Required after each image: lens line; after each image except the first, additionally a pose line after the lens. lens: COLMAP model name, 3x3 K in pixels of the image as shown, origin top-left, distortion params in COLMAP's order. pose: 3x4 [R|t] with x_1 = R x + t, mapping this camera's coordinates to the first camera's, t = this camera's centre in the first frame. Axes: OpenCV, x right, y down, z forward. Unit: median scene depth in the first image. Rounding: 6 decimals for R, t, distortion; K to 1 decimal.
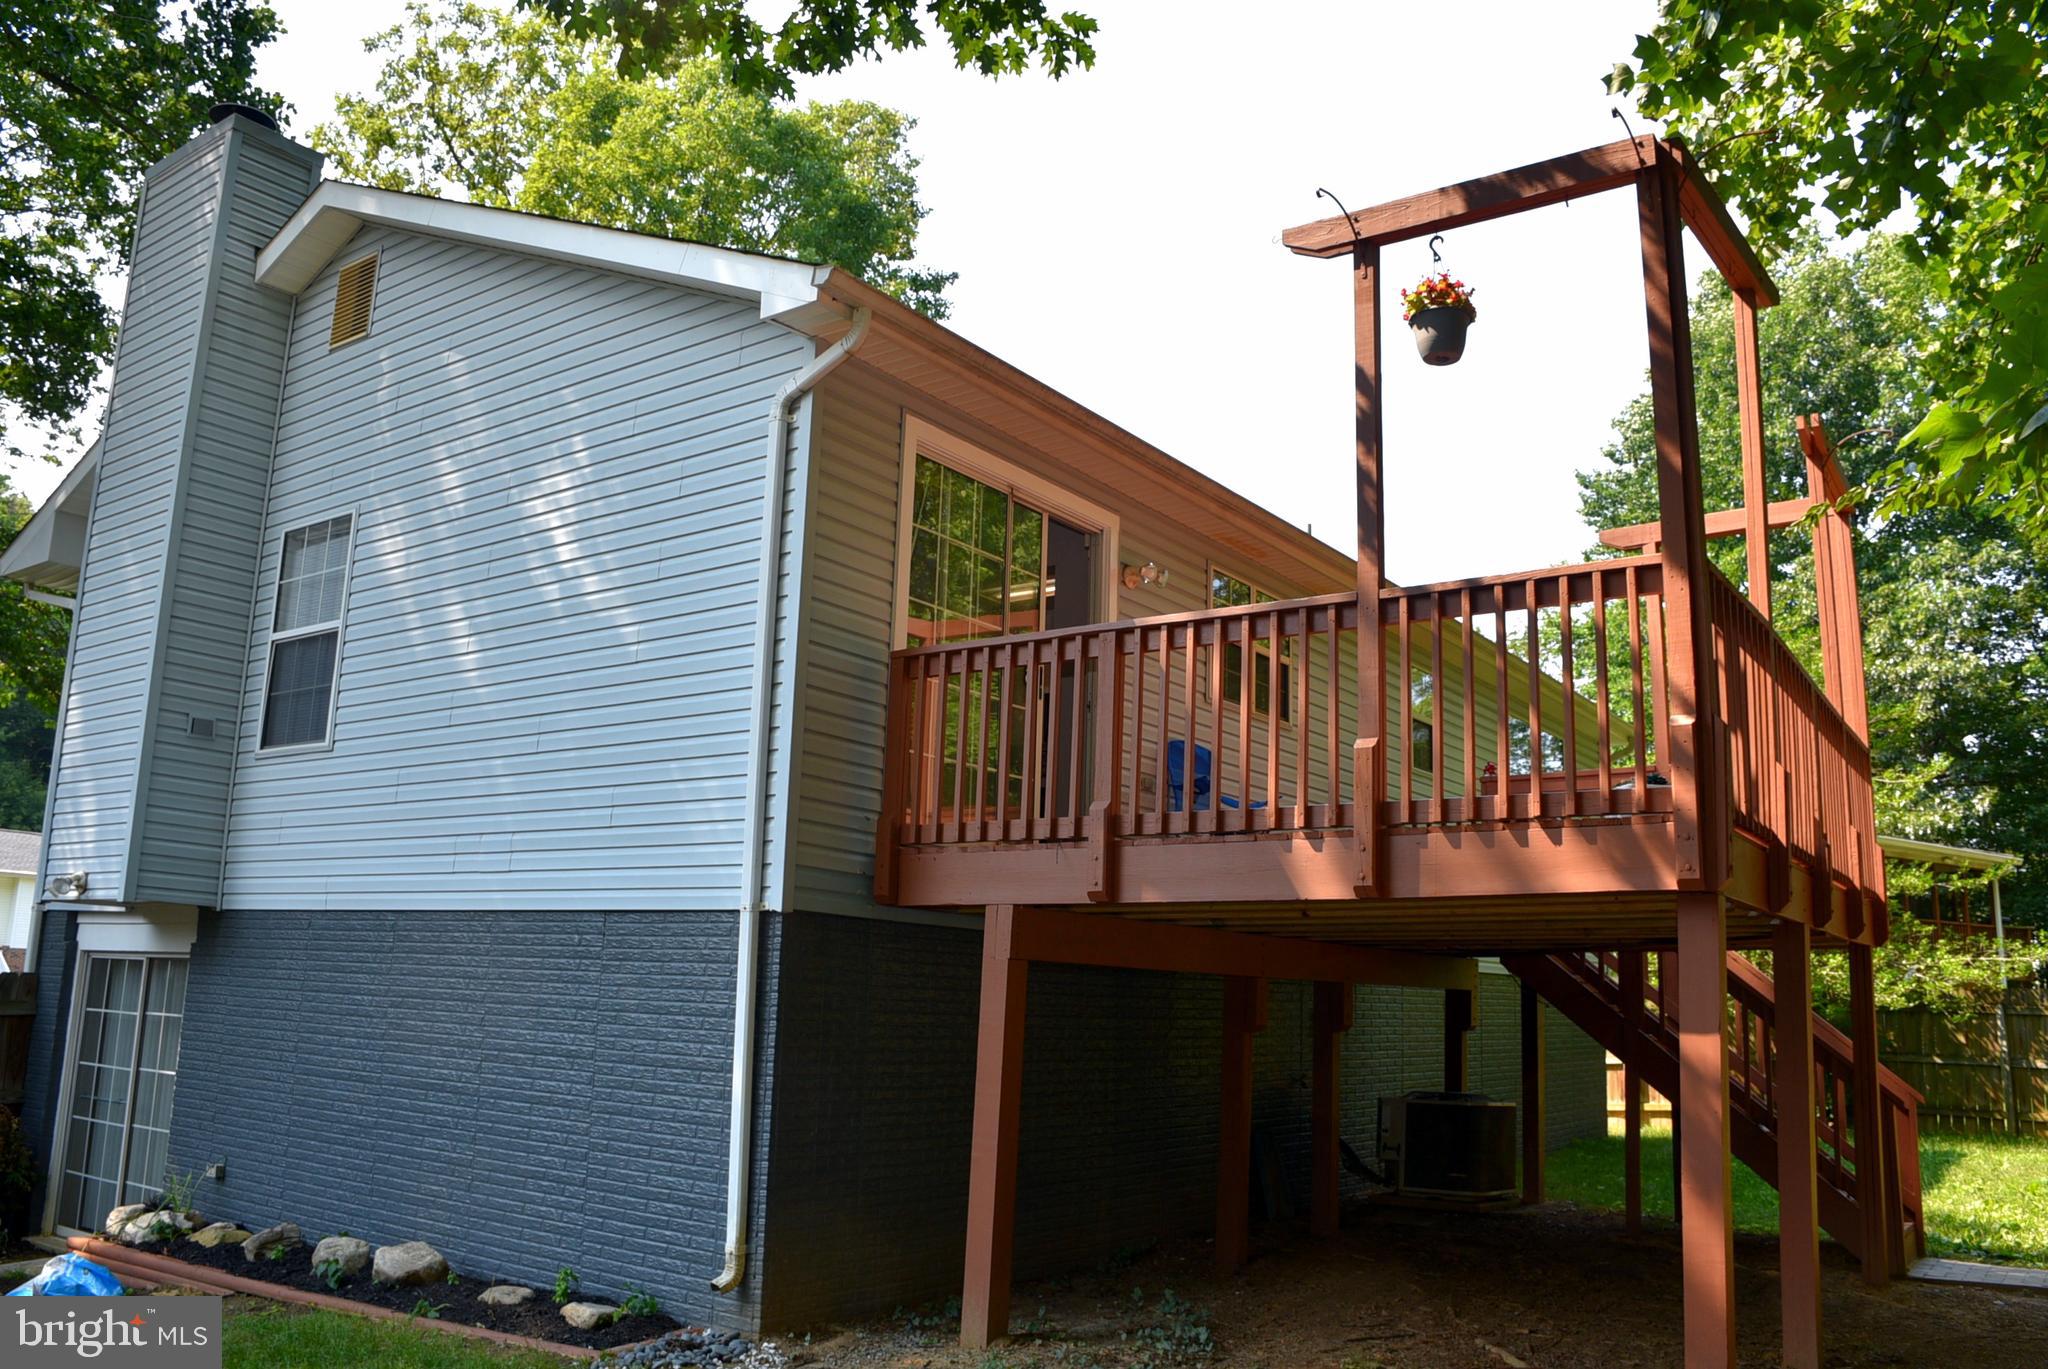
lens RADIAL K [[1623.4, 0, 1033.8], [0, 1623.4, 660.3], [0, 0, 1]] dist [-0.077831, 0.007569]
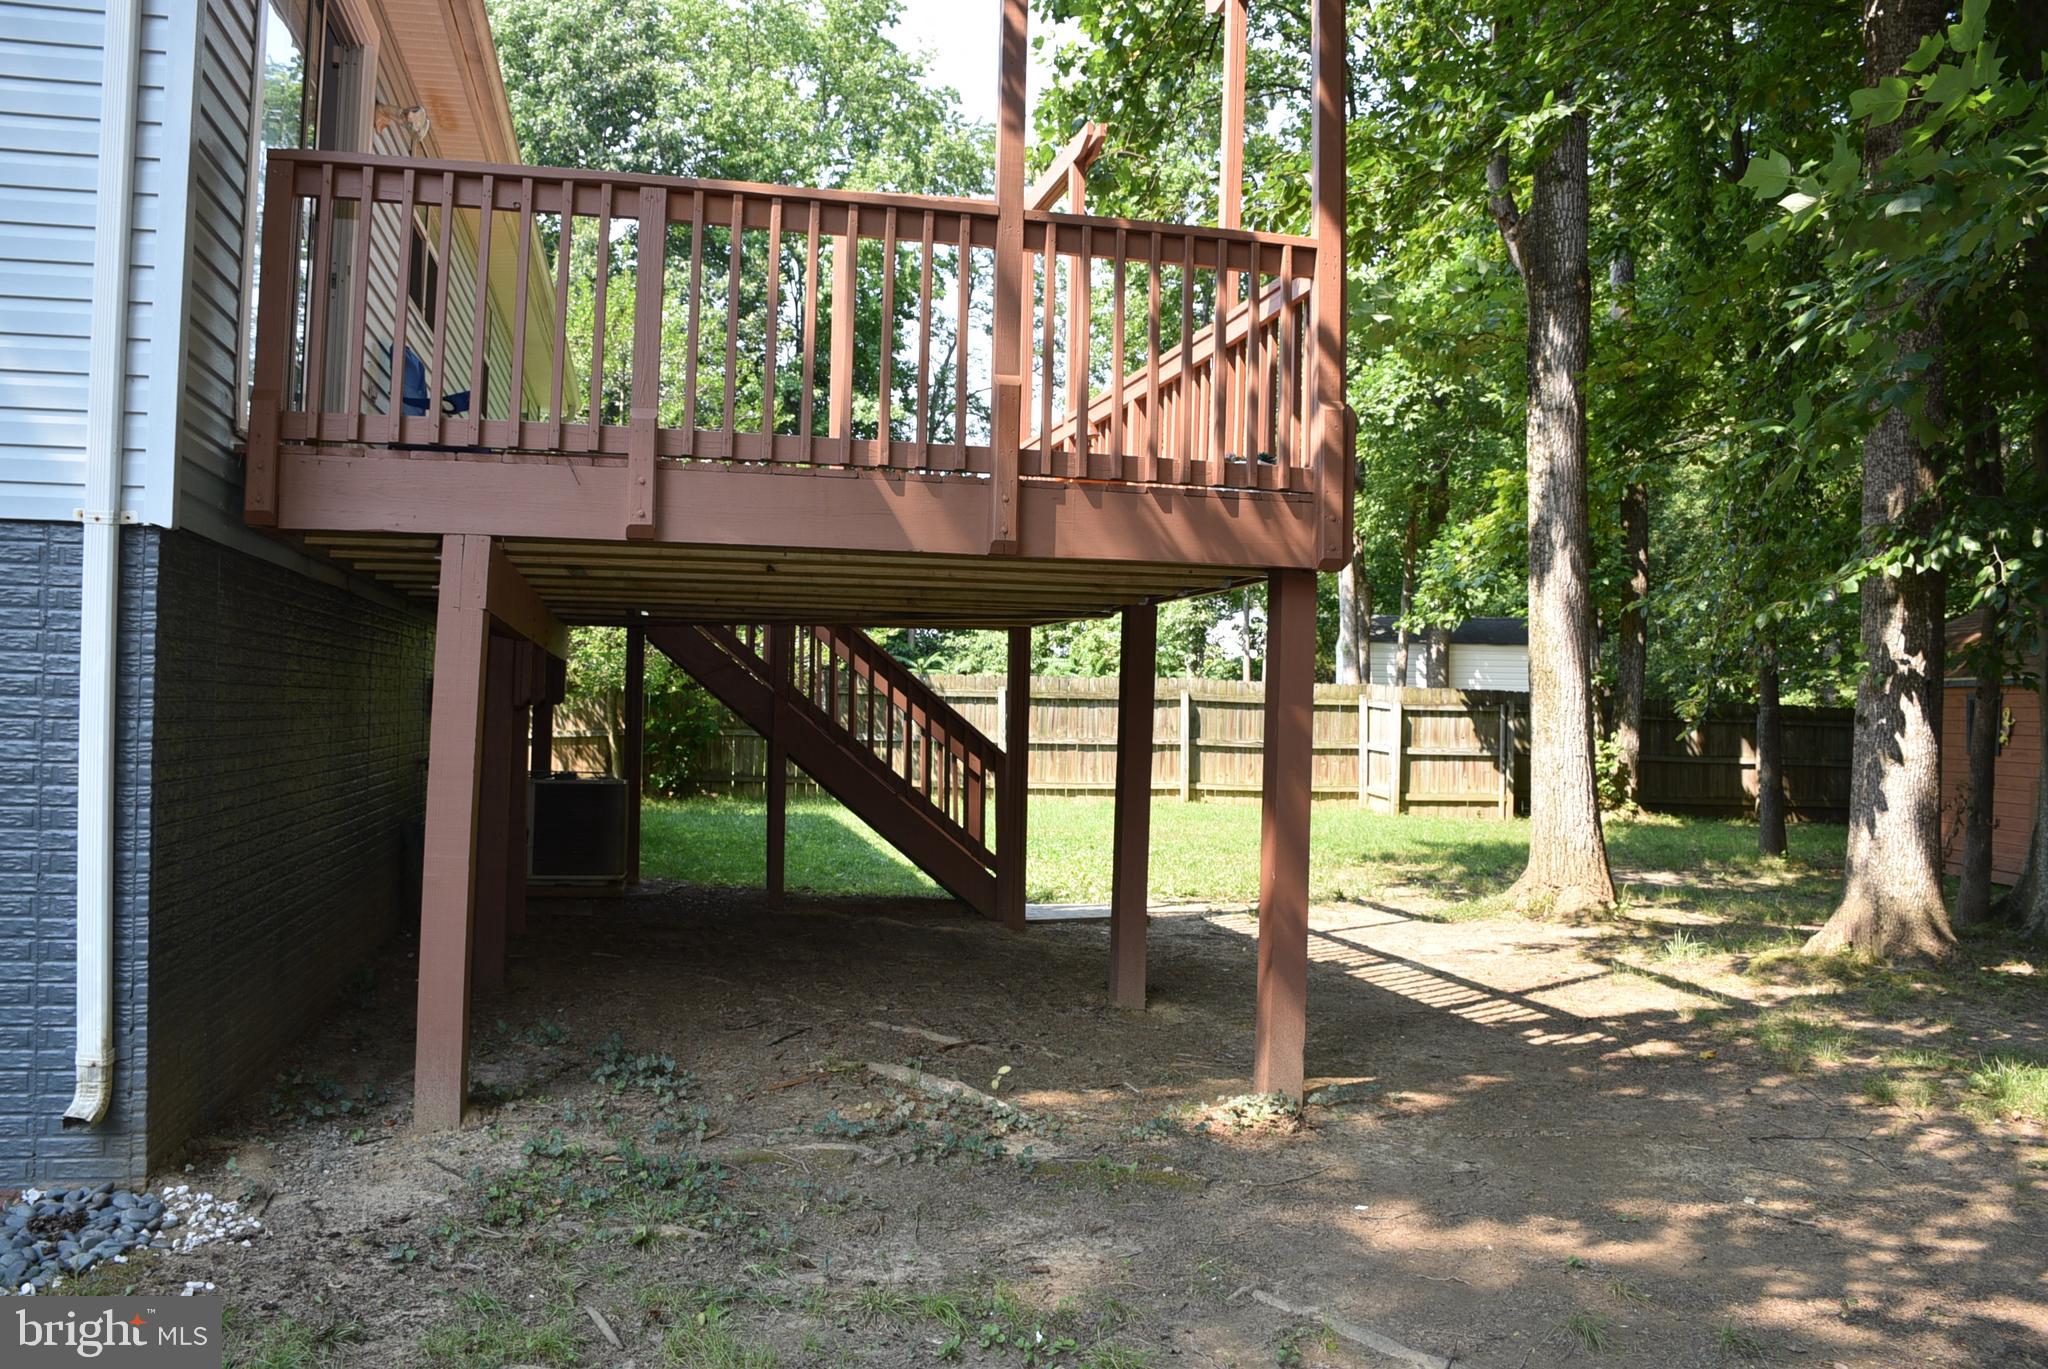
lens RADIAL K [[1623.4, 0, 1033.8], [0, 1623.4, 660.3], [0, 0, 1]] dist [-0.077831, 0.007569]
pose [[0.639979, 0.004113, 0.768381, -0.412437], [-0.152496, 0.980774, 0.121763, 0.080353], [-0.753108, -0.195101, 0.628303, 0.353374]]
